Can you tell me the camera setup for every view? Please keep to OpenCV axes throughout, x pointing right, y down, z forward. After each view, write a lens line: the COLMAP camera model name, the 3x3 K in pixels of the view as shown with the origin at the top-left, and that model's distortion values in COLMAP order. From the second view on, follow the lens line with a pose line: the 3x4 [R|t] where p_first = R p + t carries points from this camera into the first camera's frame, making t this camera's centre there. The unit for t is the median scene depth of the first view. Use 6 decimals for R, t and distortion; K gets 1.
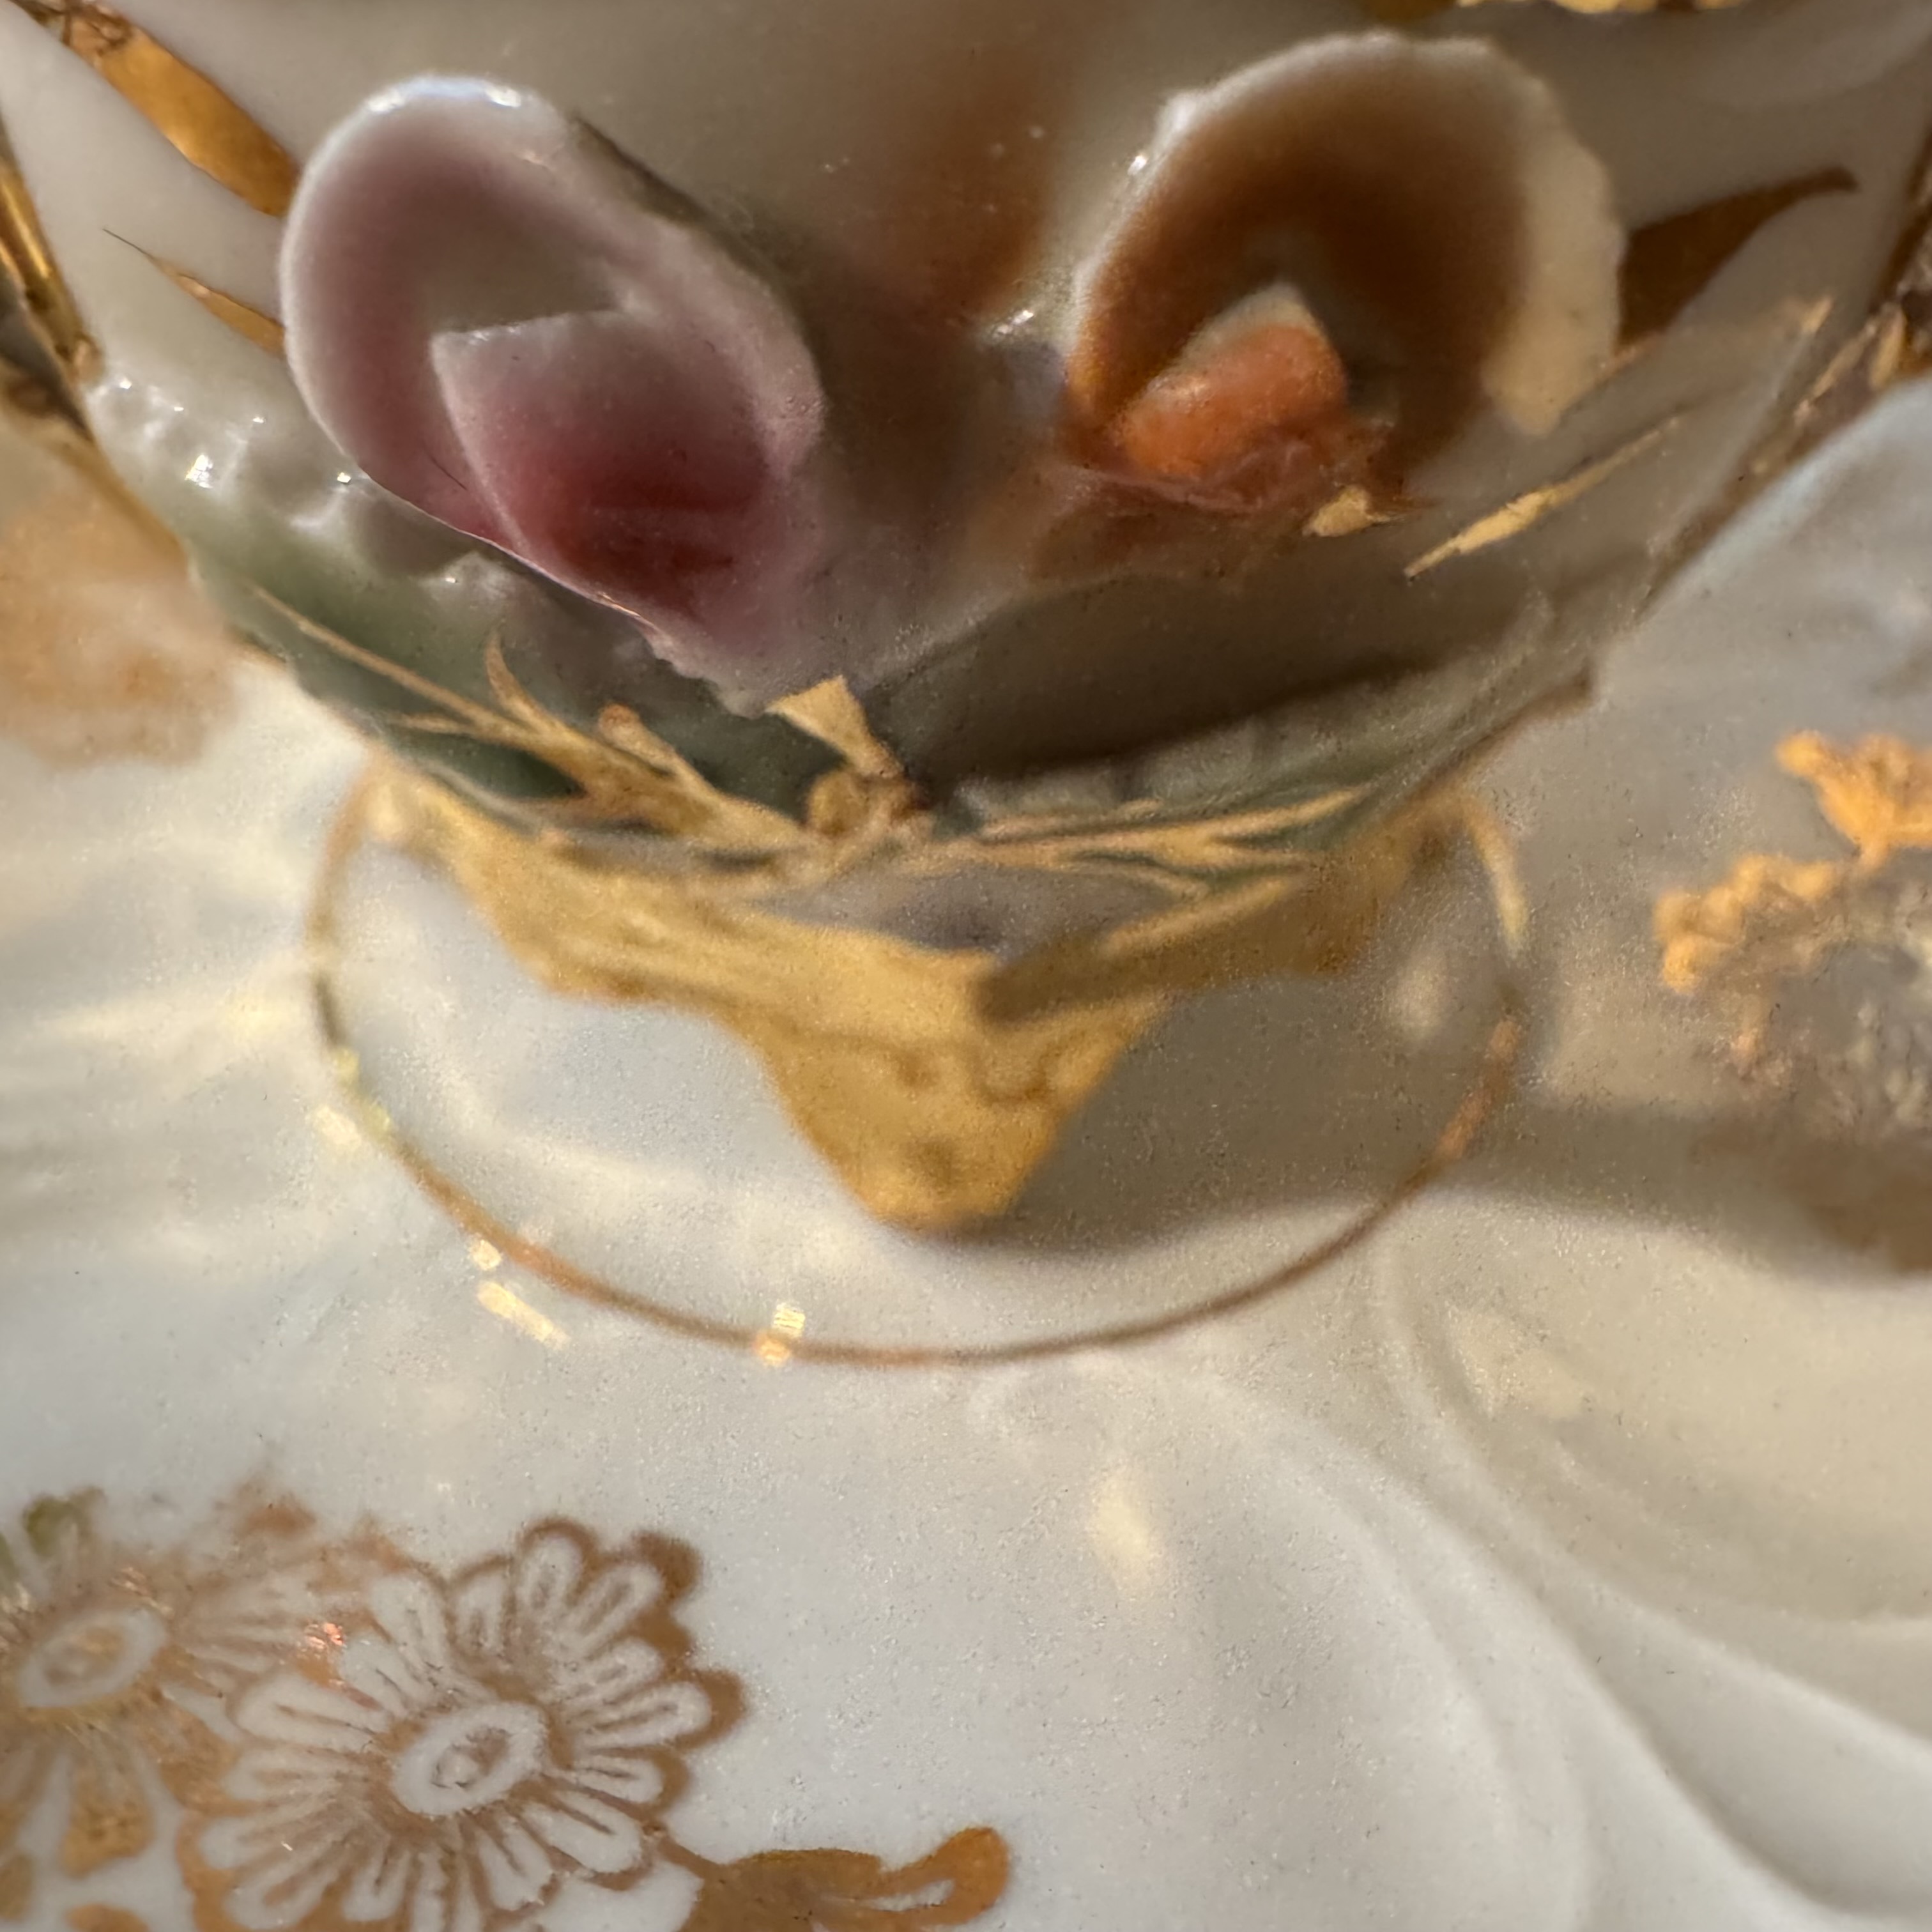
lens RADIAL K [[1767.1, 0, 959.9], [0, 1767.1, 961.3], [0, 0, 1]] dist [-0.004677, 0.000000]
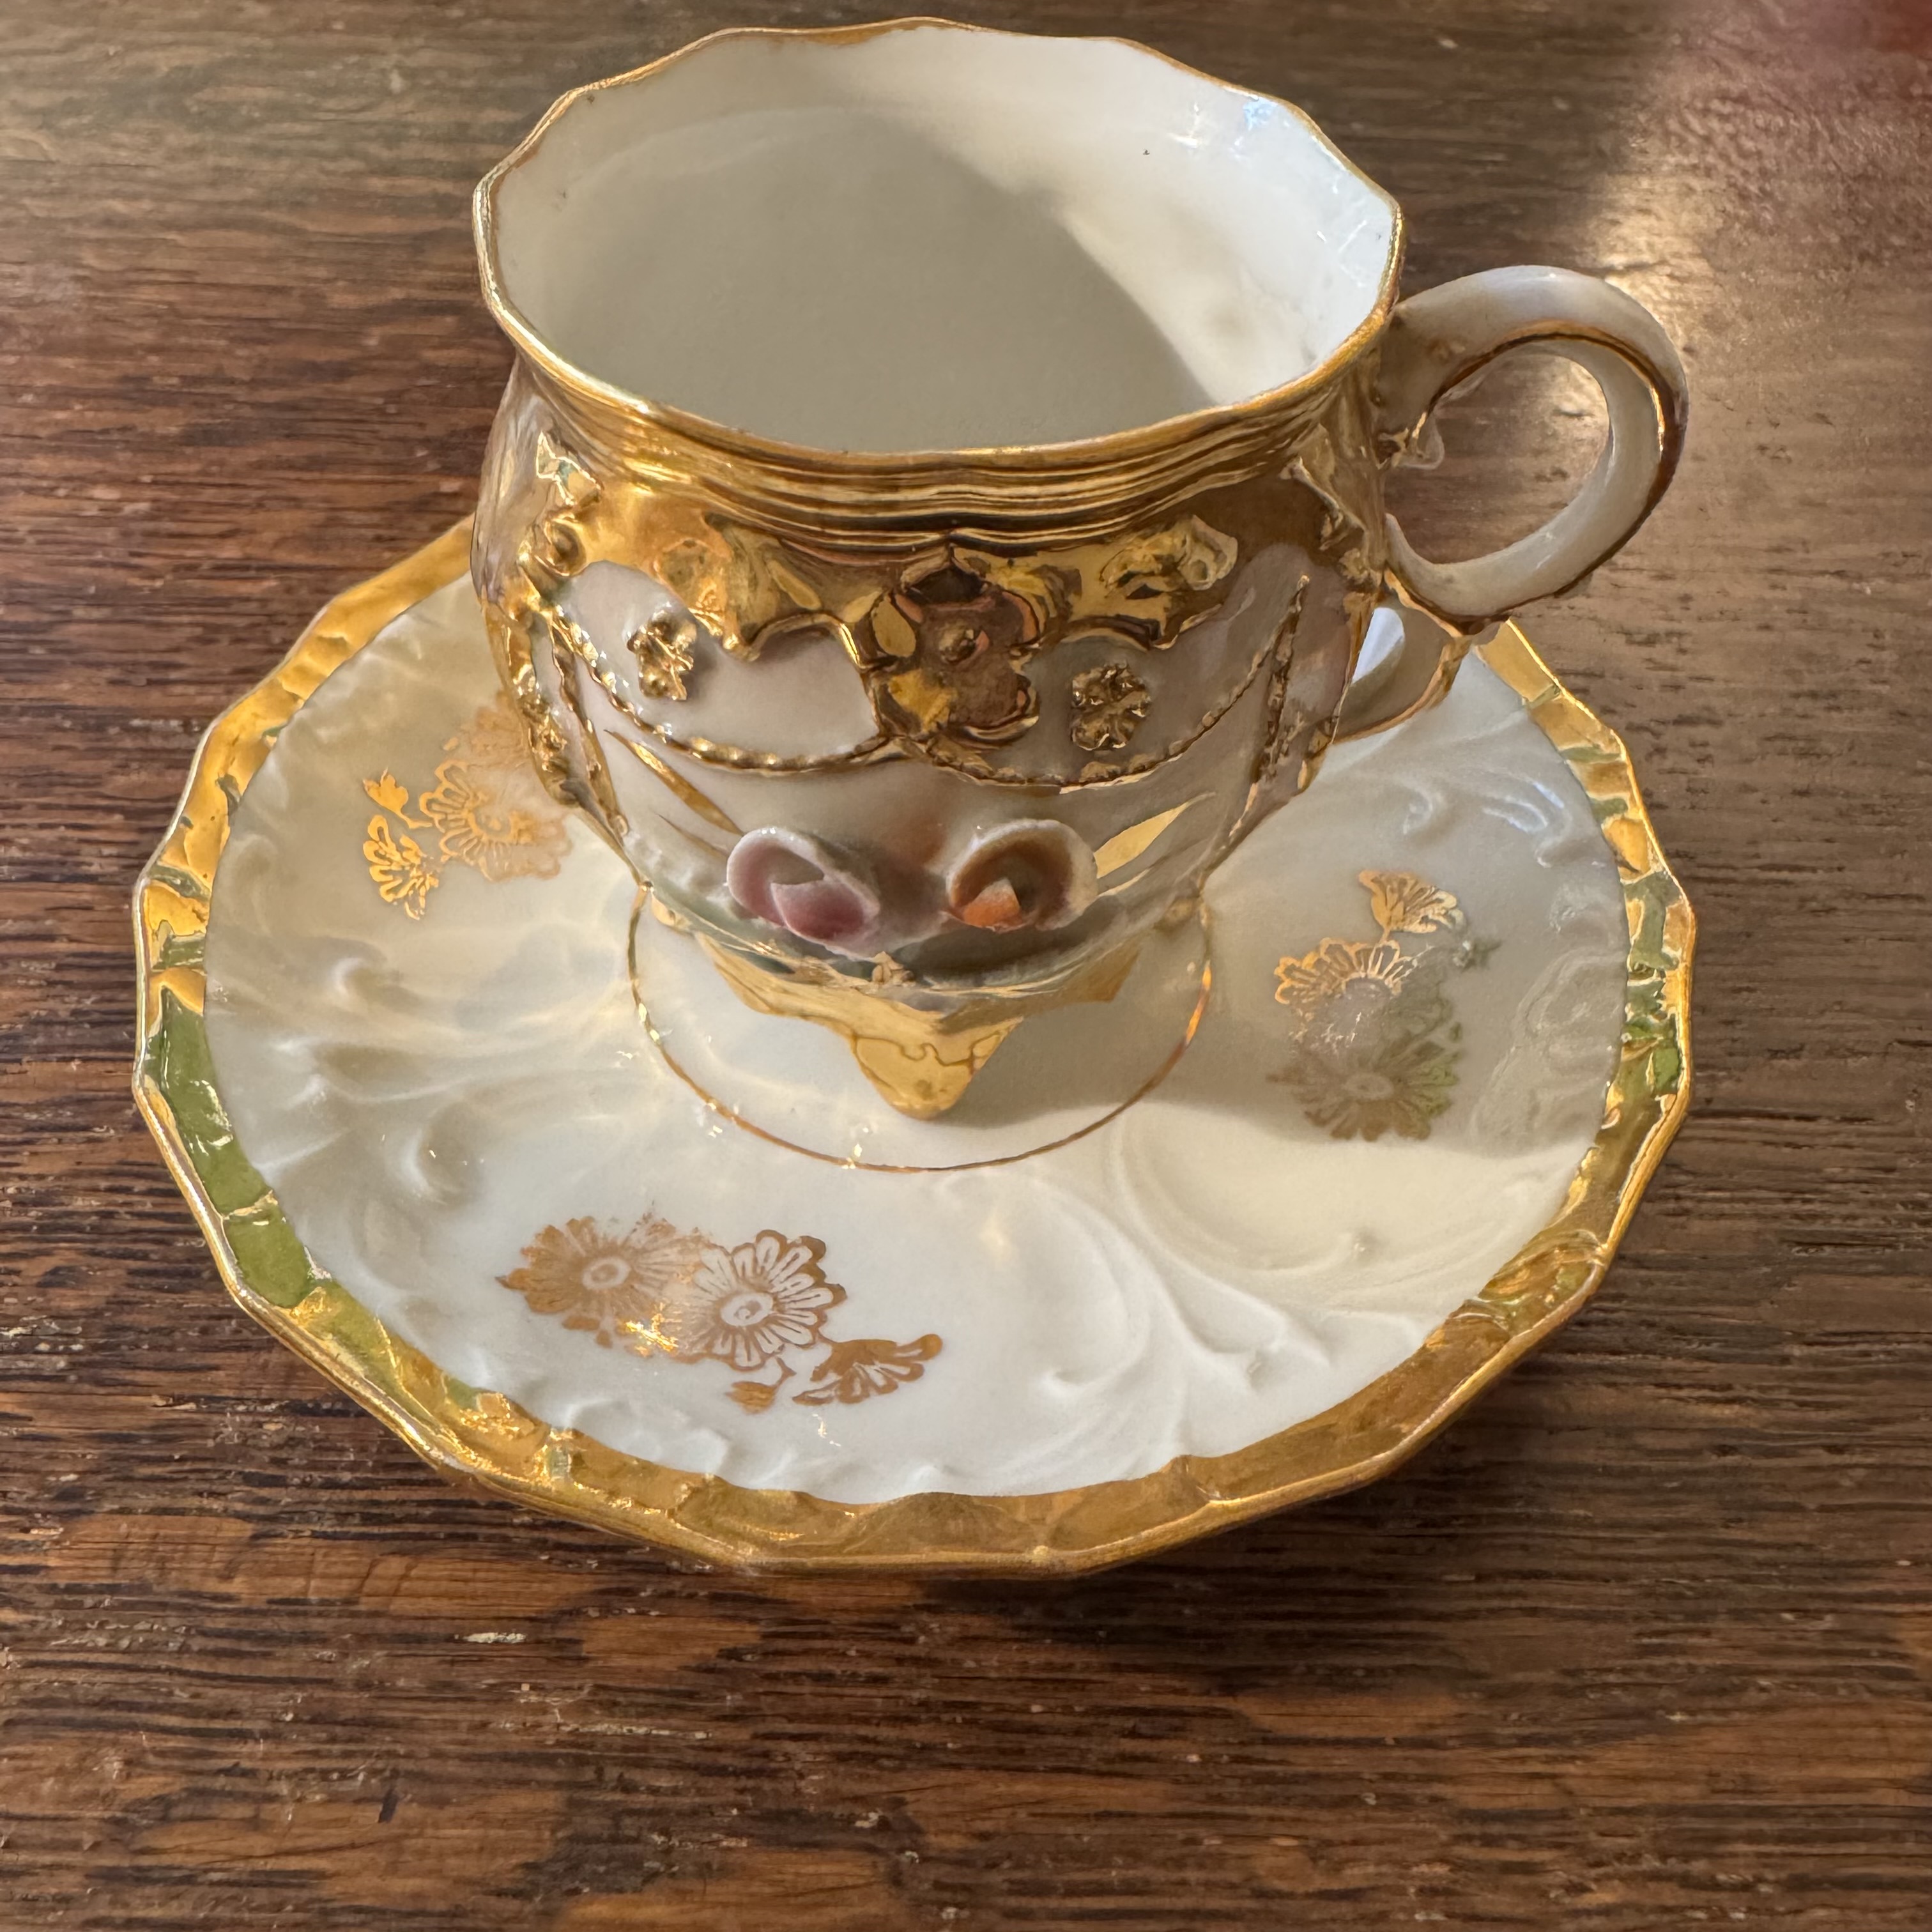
lens RADIAL K [[1767.1, 0, 969.6], [0, 1767.1, 968.9], [0, 0, 1]] dist [-0.004677, 0.000000]
pose [[0.999905, 0.008105, -0.011175, 0.089171], [-0.007036, 0.995684, 0.092546, -0.313549], [0.011877, -0.092459, 0.995646, -1.583317]]
